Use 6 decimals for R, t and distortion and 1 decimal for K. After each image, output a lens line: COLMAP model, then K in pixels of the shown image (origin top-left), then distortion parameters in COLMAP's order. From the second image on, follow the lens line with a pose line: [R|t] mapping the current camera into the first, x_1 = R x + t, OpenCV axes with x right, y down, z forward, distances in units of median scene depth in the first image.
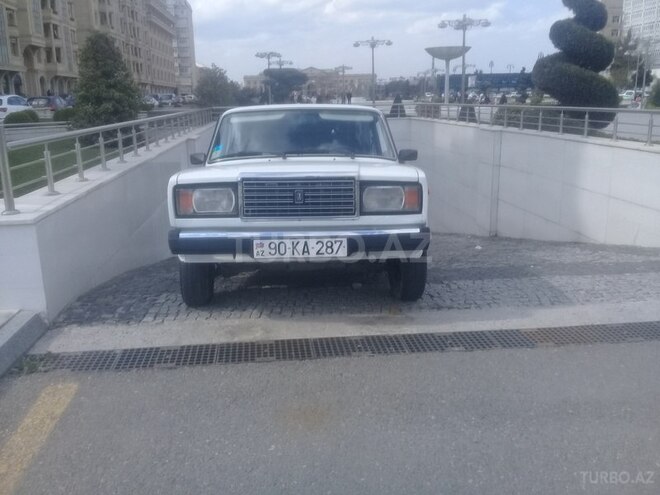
lens RADIAL K [[611.0, 0, 333.9], [0, 611.0, 244.1], [0, 0, 1]] dist [0.017161, 0.000000]
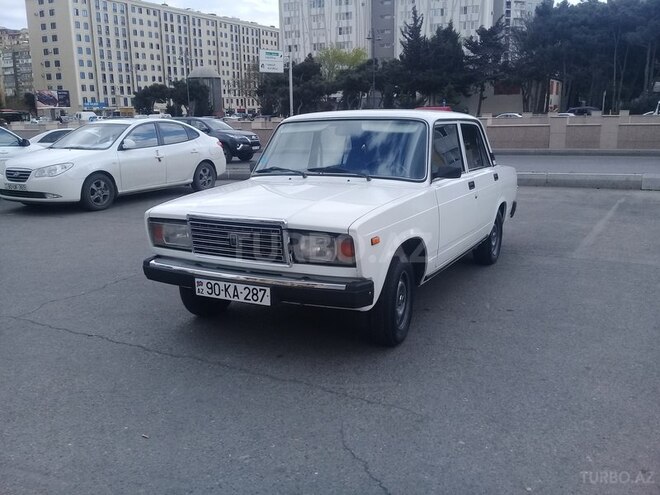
lens RADIAL K [[611.0, 0, 329.7], [0, 611.0, 242.4], [0, 0, 1]] dist [0.017161, 0.000000]
pose [[0.868248, 0.098199, -0.486315, 0.551416], [-0.041810, 0.991212, 0.125504, -0.200763], [0.494365, -0.088636, 0.864724, 0.208511]]
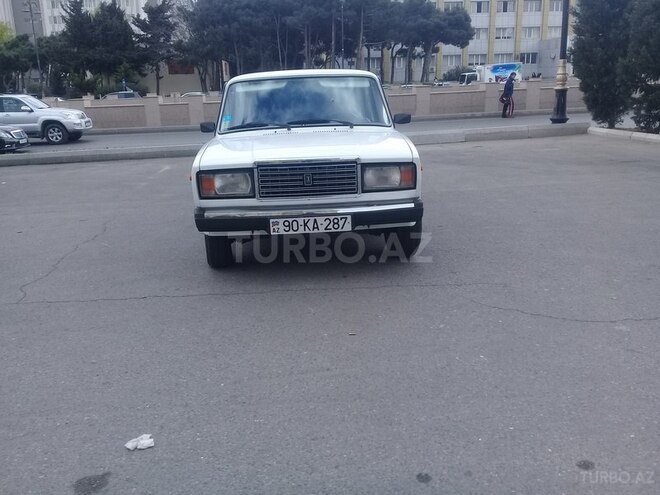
lens RADIAL K [[611.0, 0, 325.4], [0, 611.0, 249.6], [0, 0, 1]] dist [0.017161, 0.000000]
pose [[0.999617, -0.027656, 0.001382, -0.029275], [0.027073, 0.986573, 0.161061, -0.127950], [-0.005818, -0.160962, 0.986943, -0.138029]]
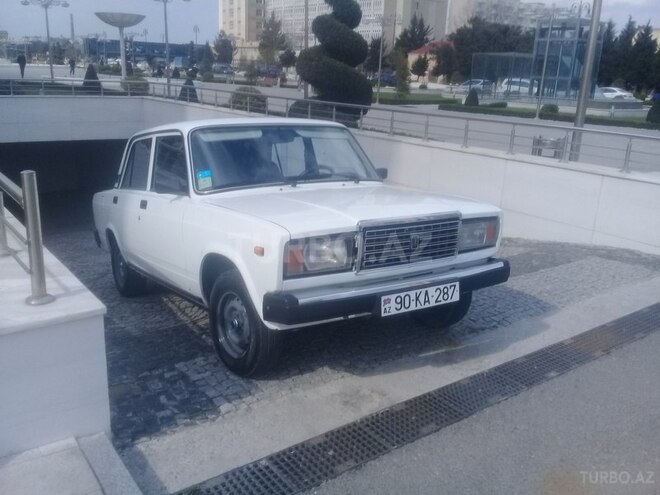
lens RADIAL K [[611.0, 0, 333.5], [0, 611.0, 252.6], [0, 0, 1]] dist [0.017161, 0.000000]
pose [[0.853190, -0.095335, 0.512813, -0.613459], [0.064597, 0.994899, 0.077484, -0.137180], [-0.517584, -0.032983, 0.854996, 0.277673]]
